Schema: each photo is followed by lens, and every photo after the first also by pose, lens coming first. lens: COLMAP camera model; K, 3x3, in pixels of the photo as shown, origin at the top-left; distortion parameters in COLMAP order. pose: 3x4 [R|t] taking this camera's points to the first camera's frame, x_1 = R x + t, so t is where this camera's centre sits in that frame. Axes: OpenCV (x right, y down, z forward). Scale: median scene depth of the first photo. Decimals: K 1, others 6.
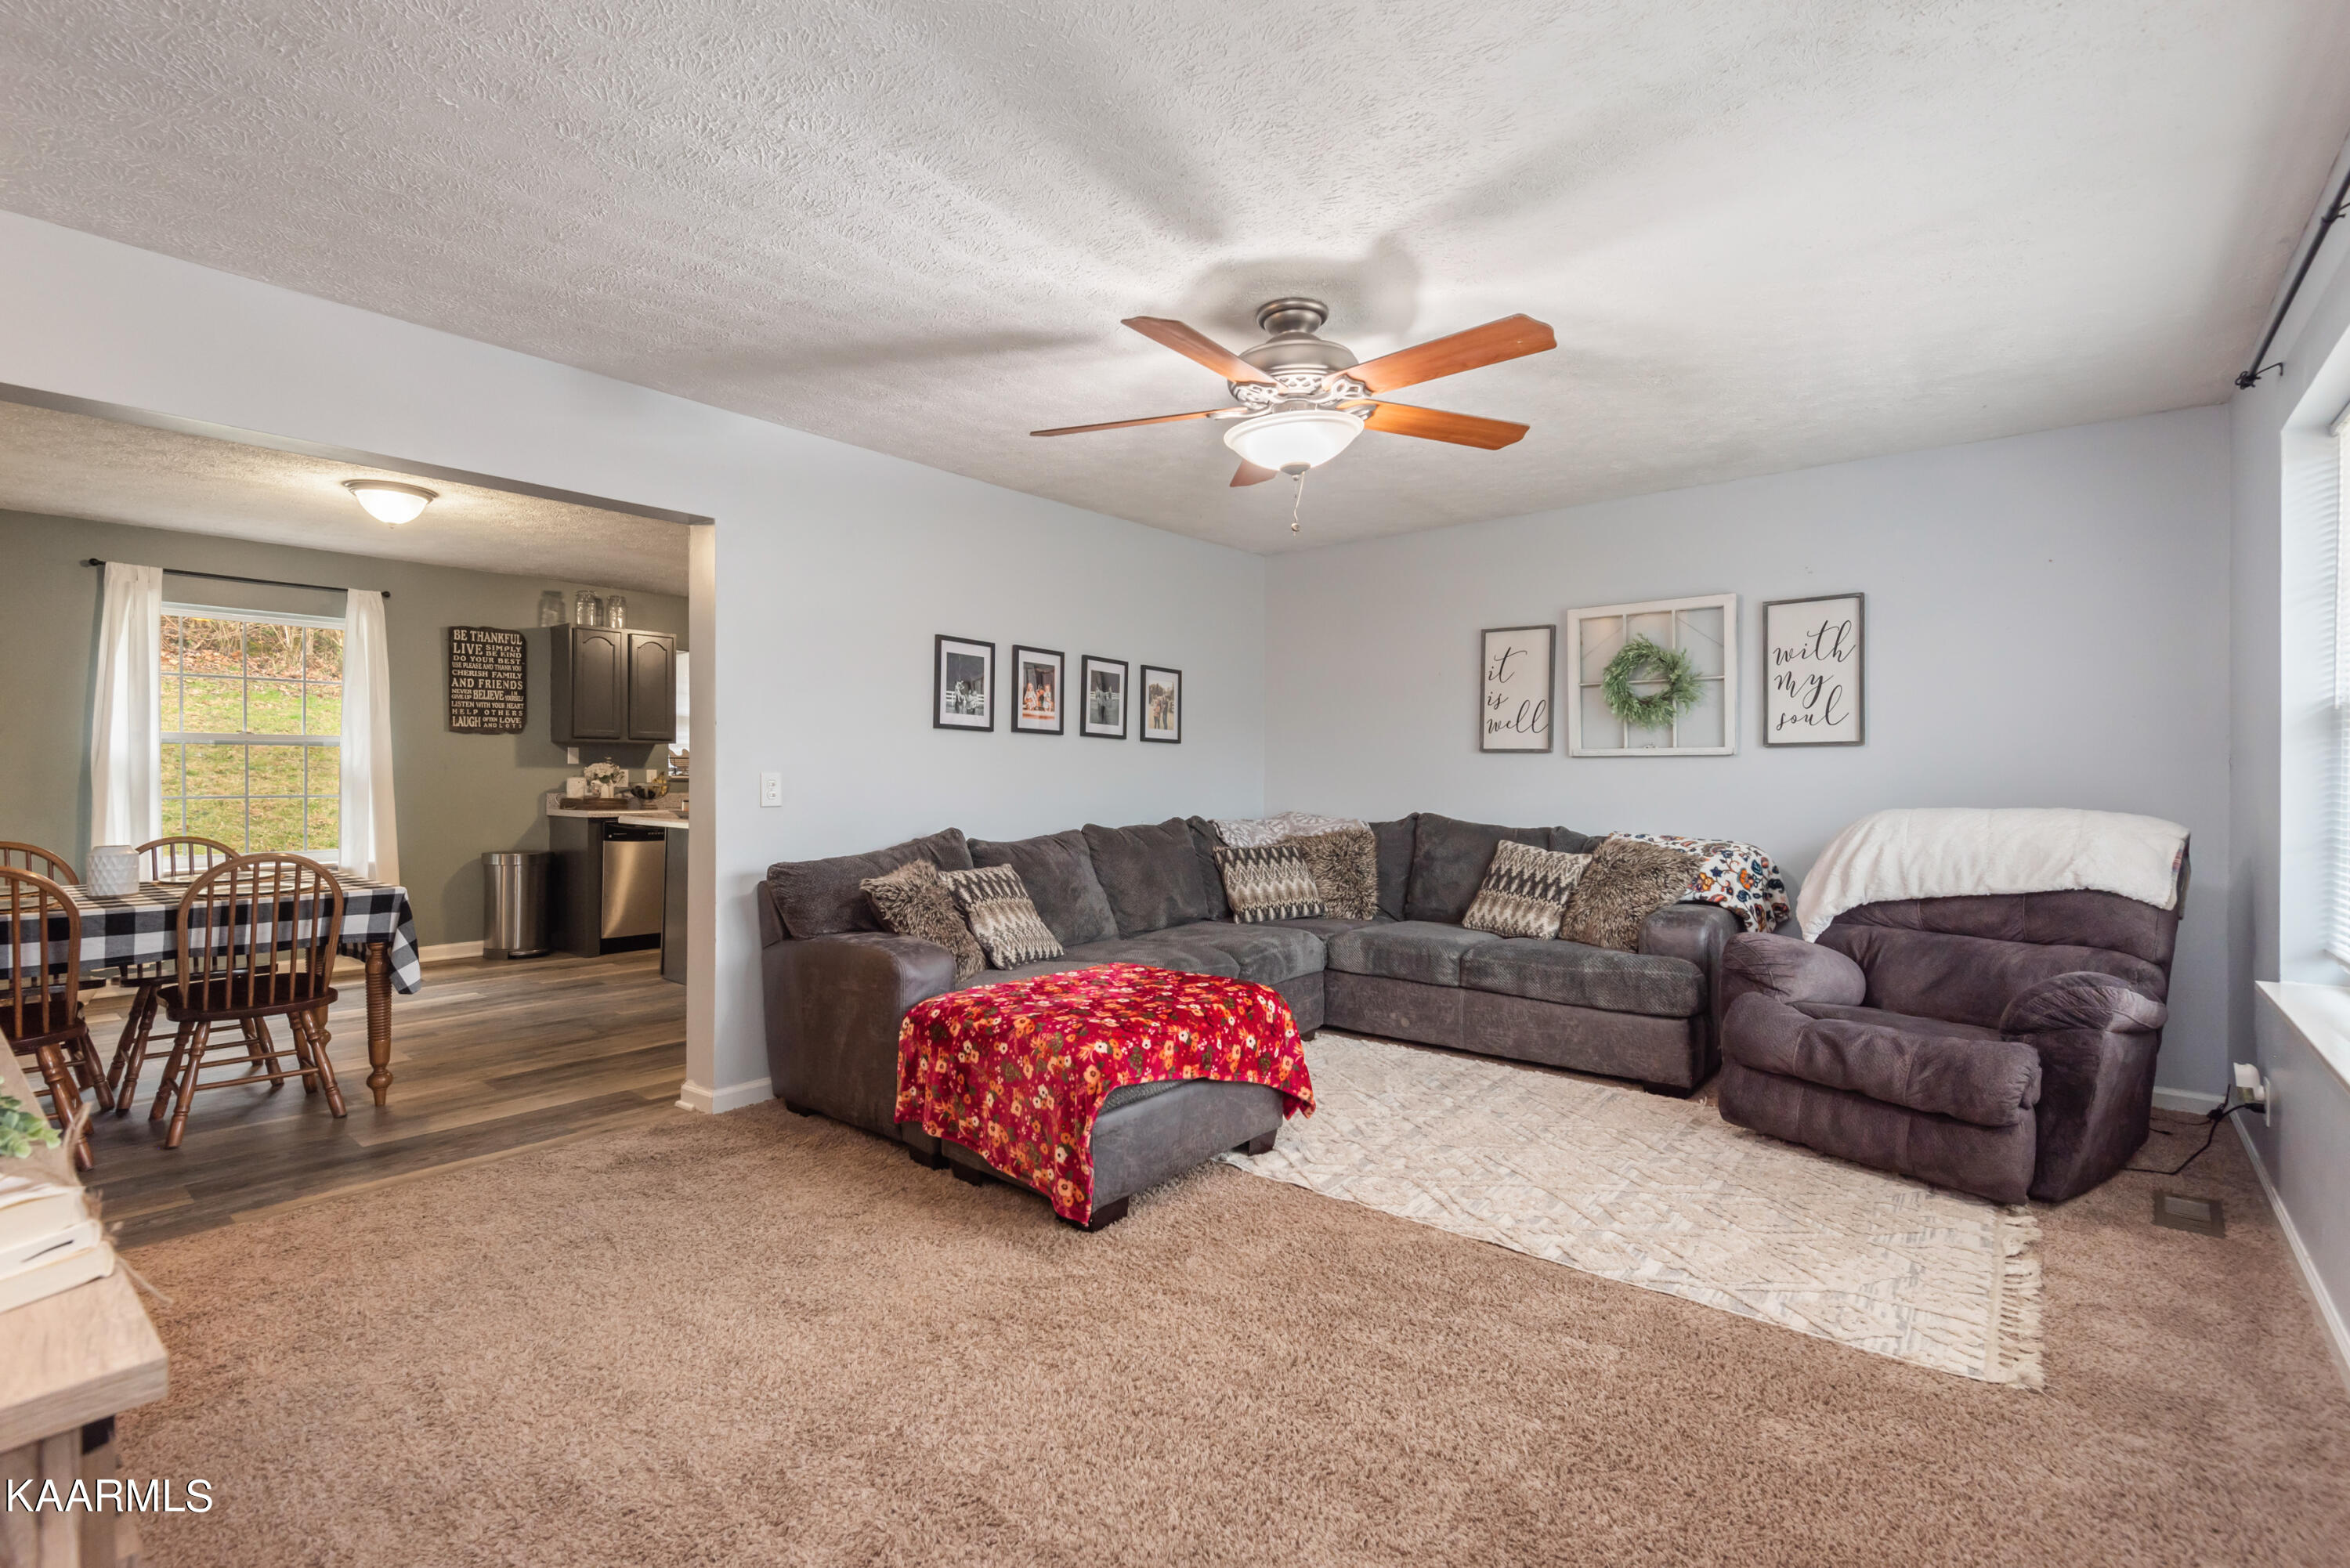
lens RADIAL K [[1078.8, 0, 1151.3], [0, 1078.8, 787.9], [0, 0, 1]] dist [0.019462, -0.010482]
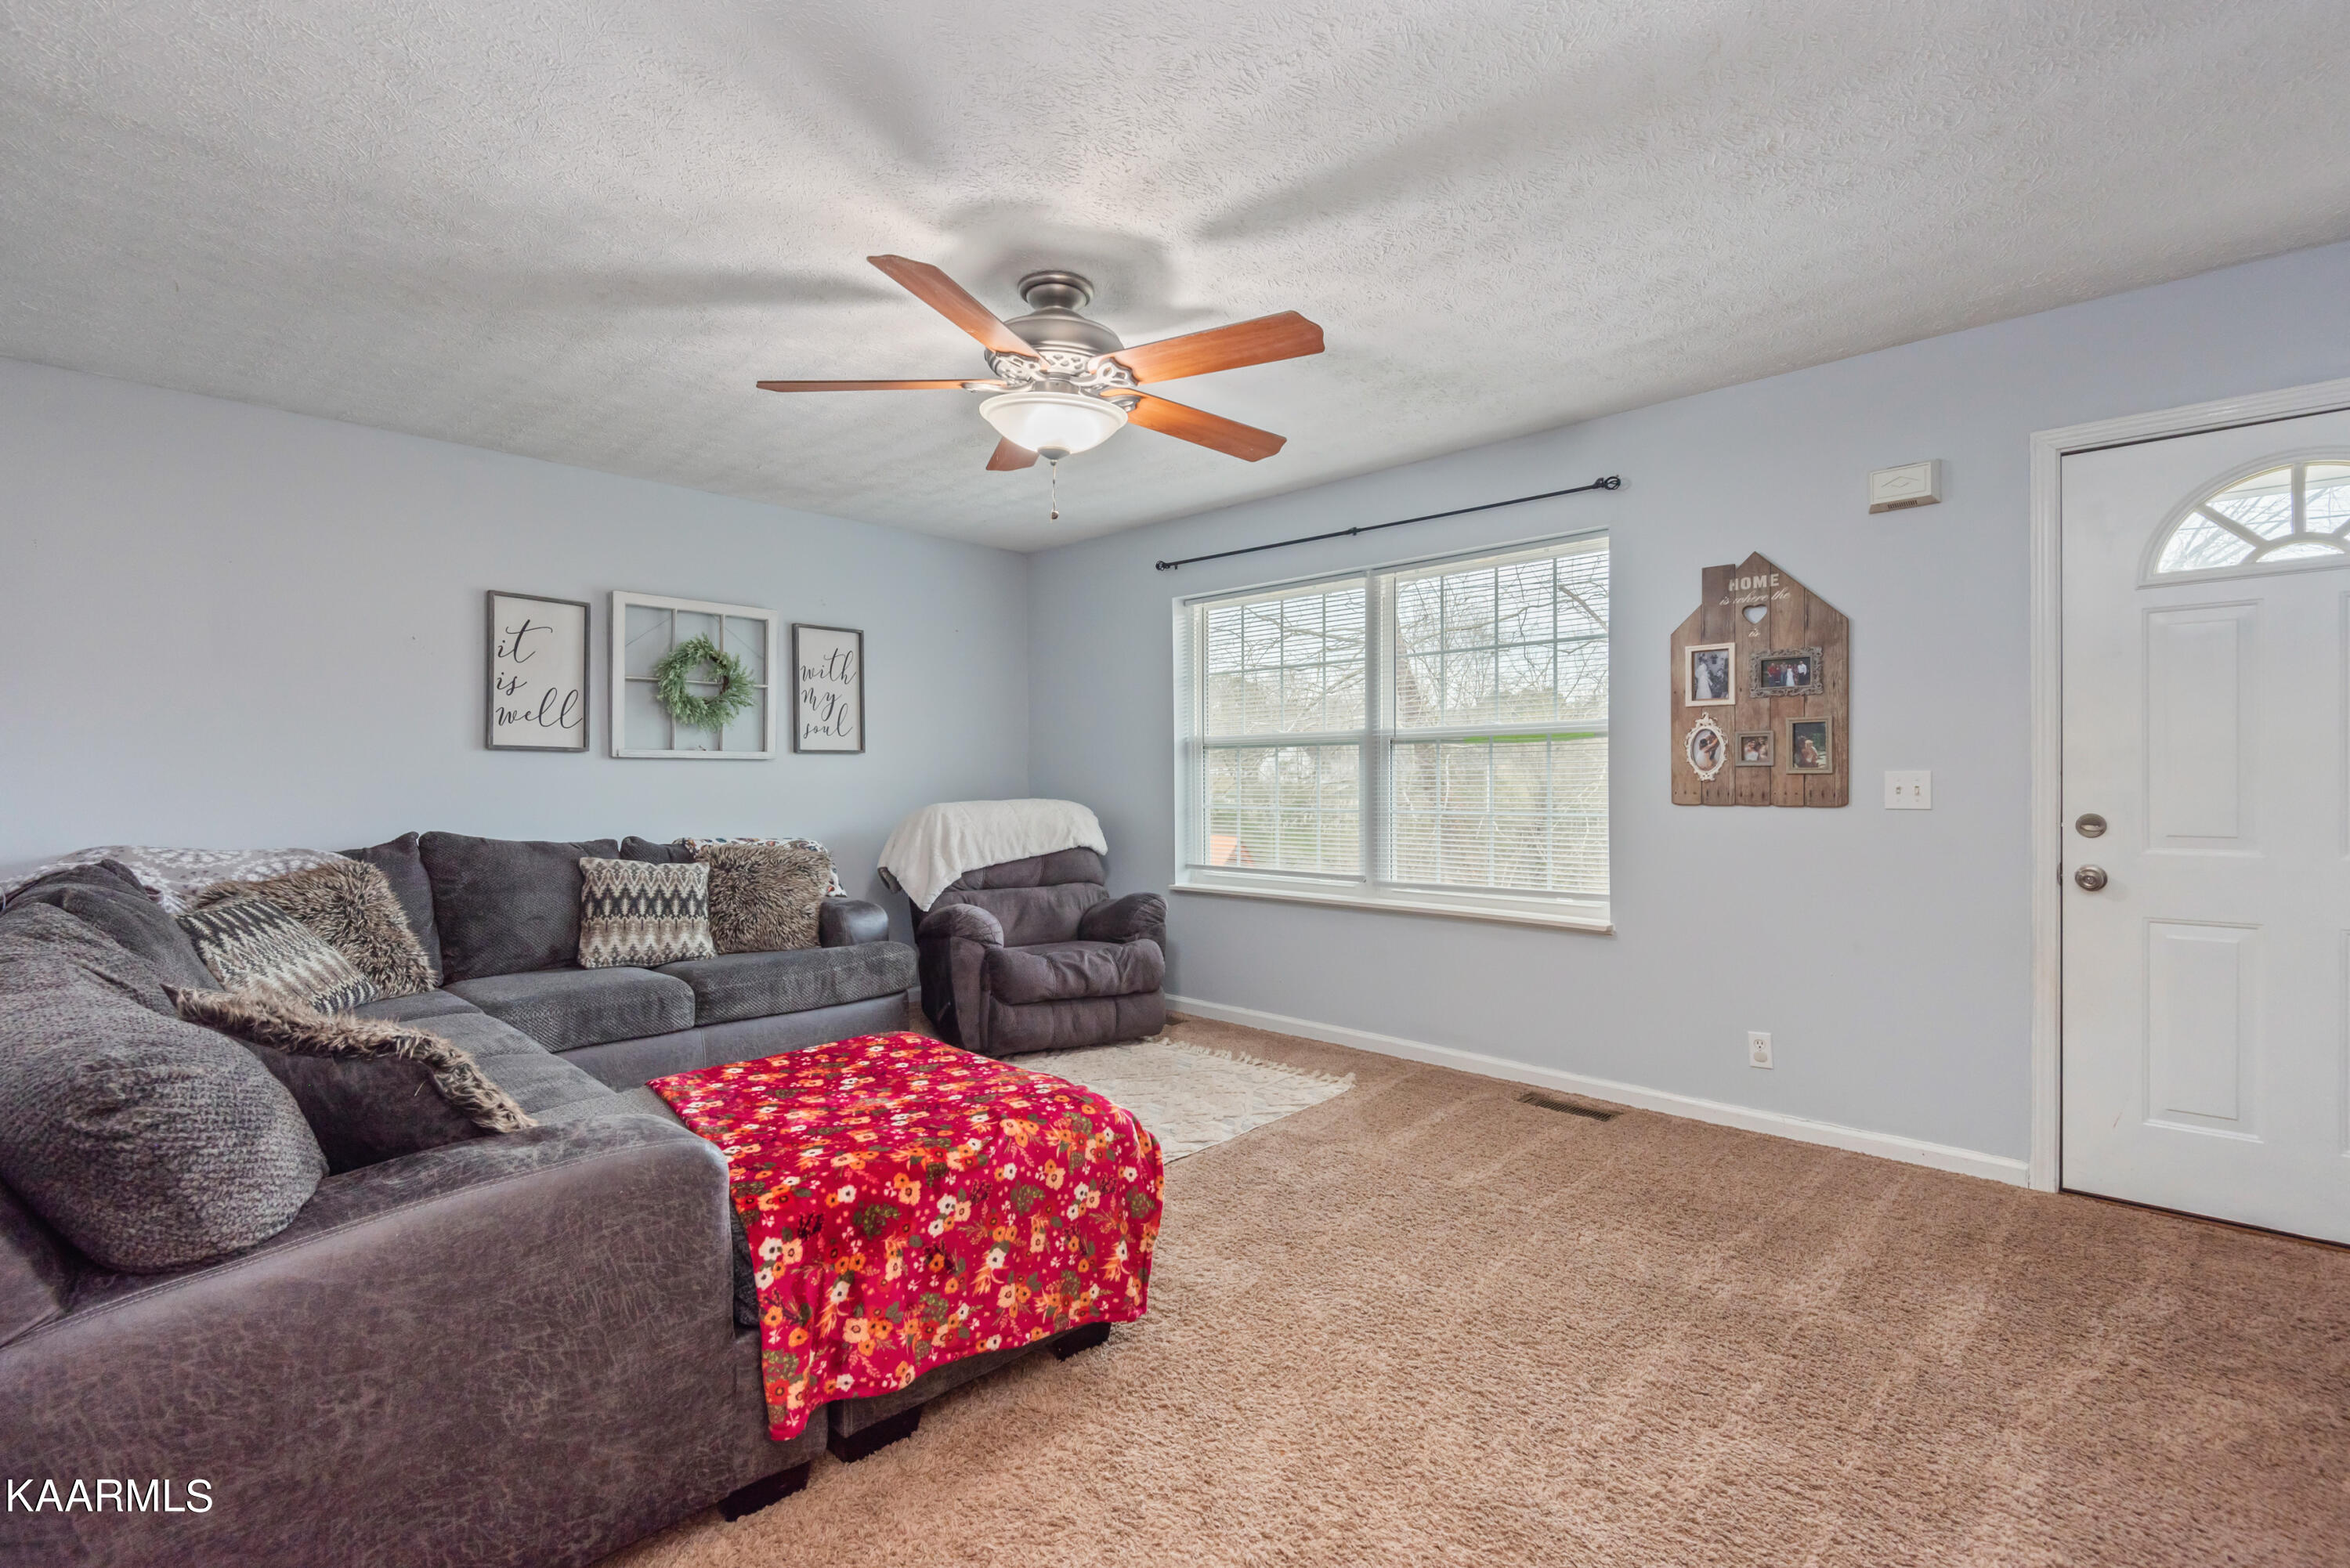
lens RADIAL K [[1078.8, 0, 1186.8], [0, 1078.8, 792.2], [0, 0, 1]] dist [0.019462, -0.010482]
pose [[0.036871, -0.013530, 0.999228, -0.465507], [0.015658, 0.999793, 0.012960, -0.004641], [-0.999197, 0.015169, 0.037075, 0.487499]]
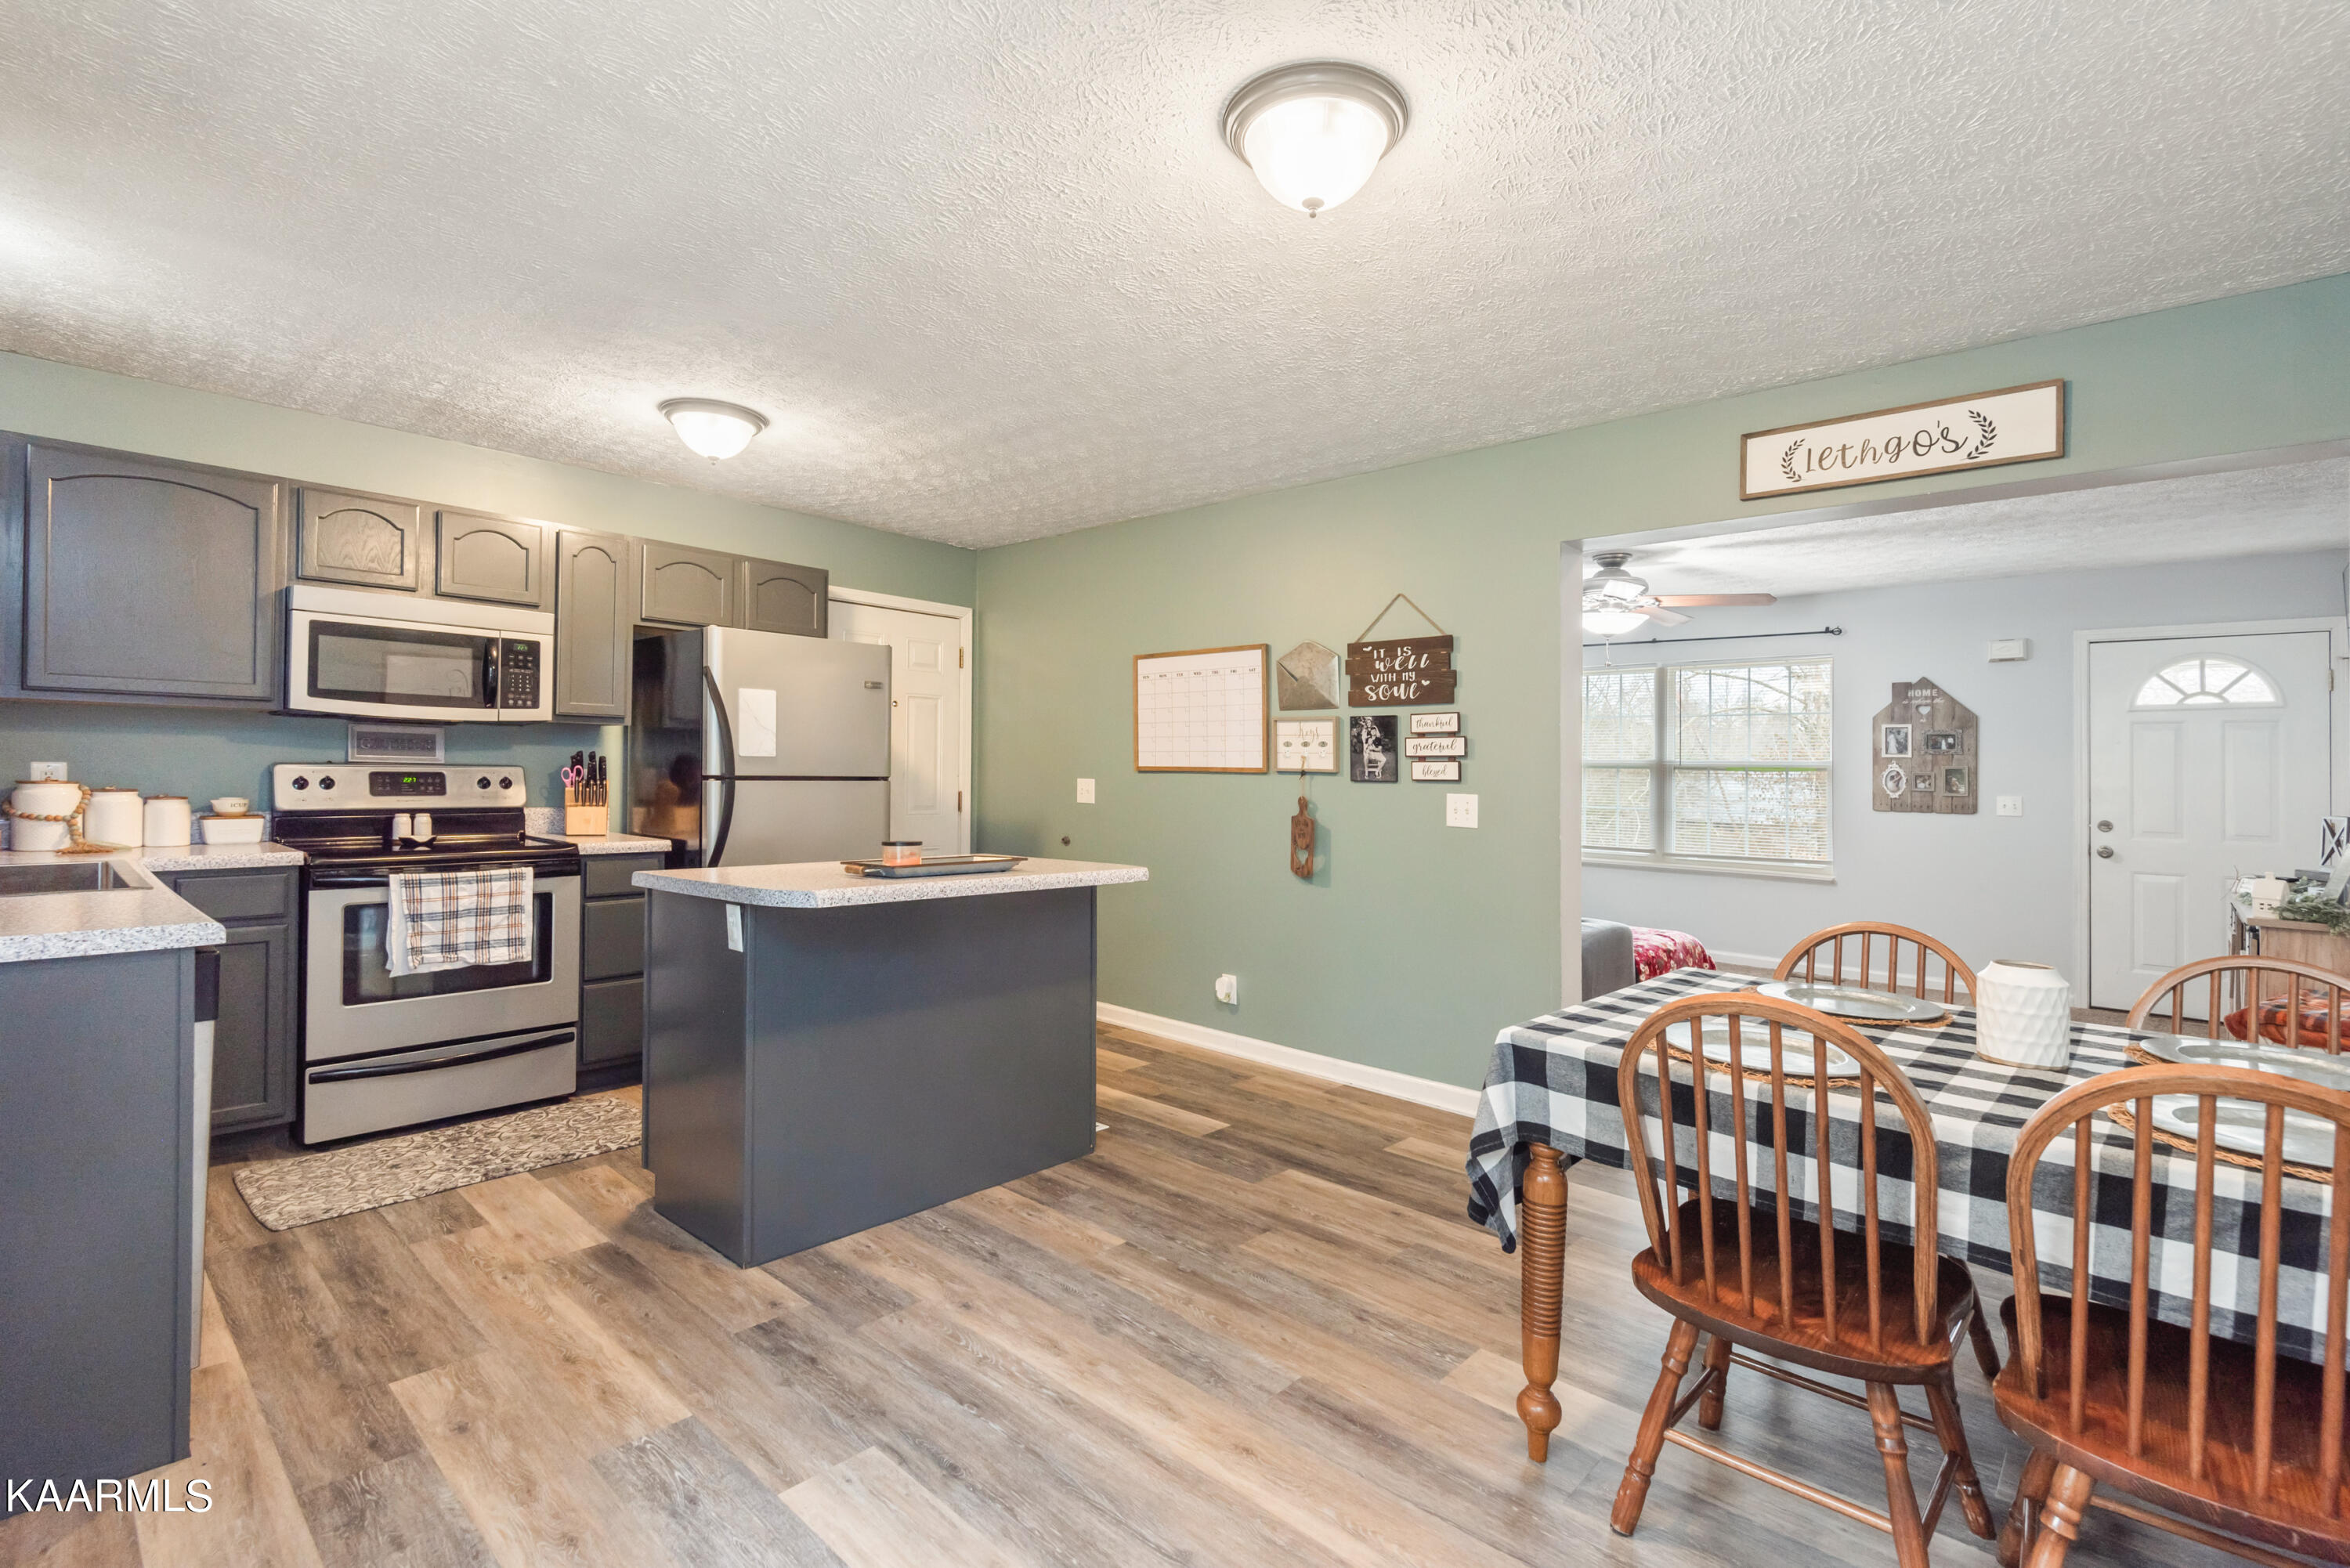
lens RADIAL K [[1078.8, 0, 1182.9], [0, 1078.8, 753.8], [0, 0, 1]] dist [0.019462, -0.010482]
pose [[0.026153, 0.016316, 0.999525, -1.045718], [-0.005569, 0.999854, -0.016176, -0.024228], [-0.999642, -0.005144, 0.026240, 0.972063]]
